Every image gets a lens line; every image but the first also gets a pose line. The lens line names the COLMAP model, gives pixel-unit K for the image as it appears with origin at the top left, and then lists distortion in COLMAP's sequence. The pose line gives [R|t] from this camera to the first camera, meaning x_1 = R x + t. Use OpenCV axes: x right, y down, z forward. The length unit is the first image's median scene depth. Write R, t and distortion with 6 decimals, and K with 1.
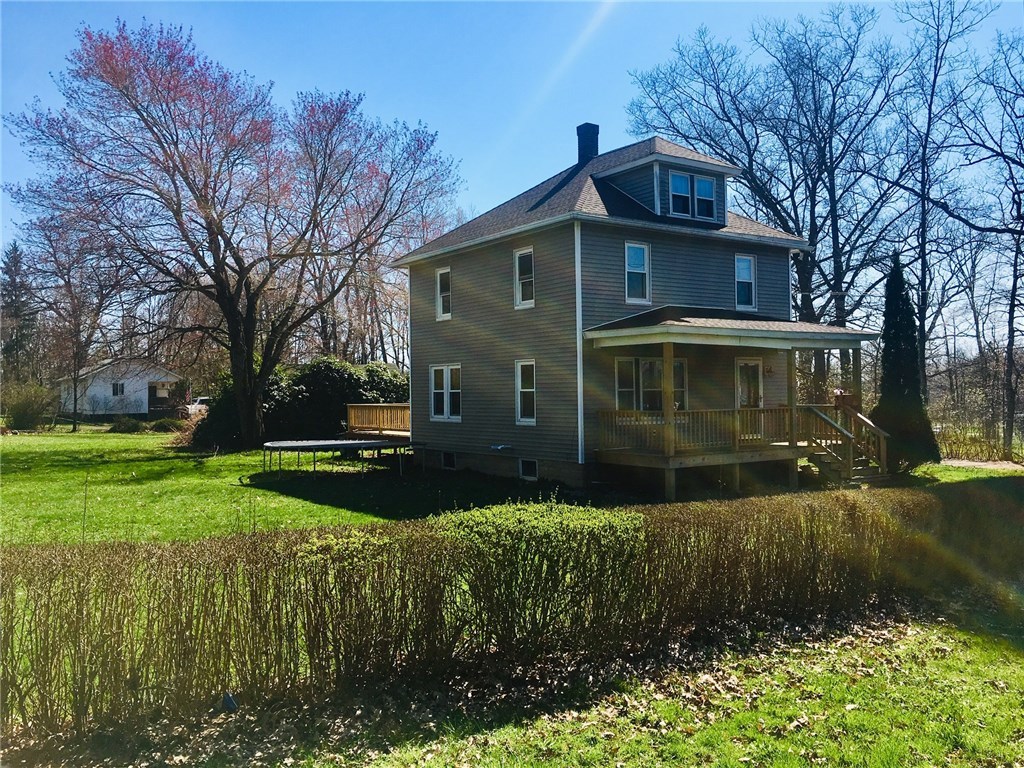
lens RADIAL K [[878.0, 0, 512.4], [0, 878.0, 381.5], [0, 0, 1]] dist [0.086242, -0.121170]
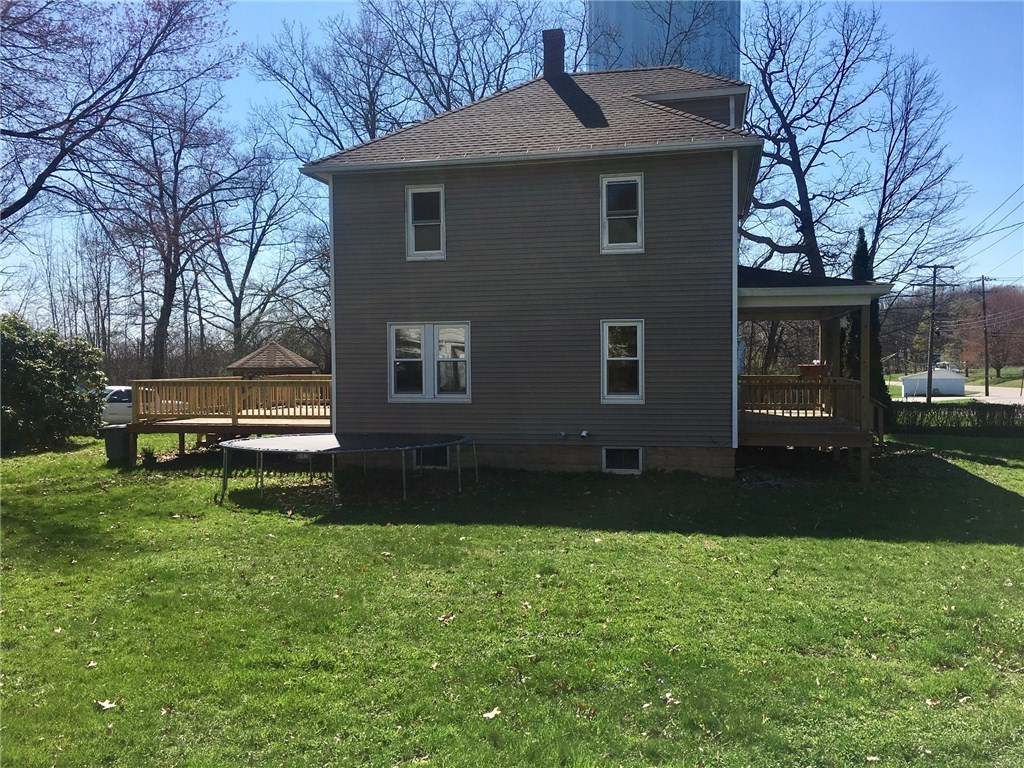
lens RADIAL K [[878.0, 0, 512.4], [0, 878.0, 381.5], [0, 0, 1]] dist [0.086242, -0.121170]
pose [[0.724677, 0.016951, 0.688881, -0.581167], [-0.013701, 0.999854, -0.010190, 0.039339], [-0.688953, -0.002054, 0.724803, 0.494562]]
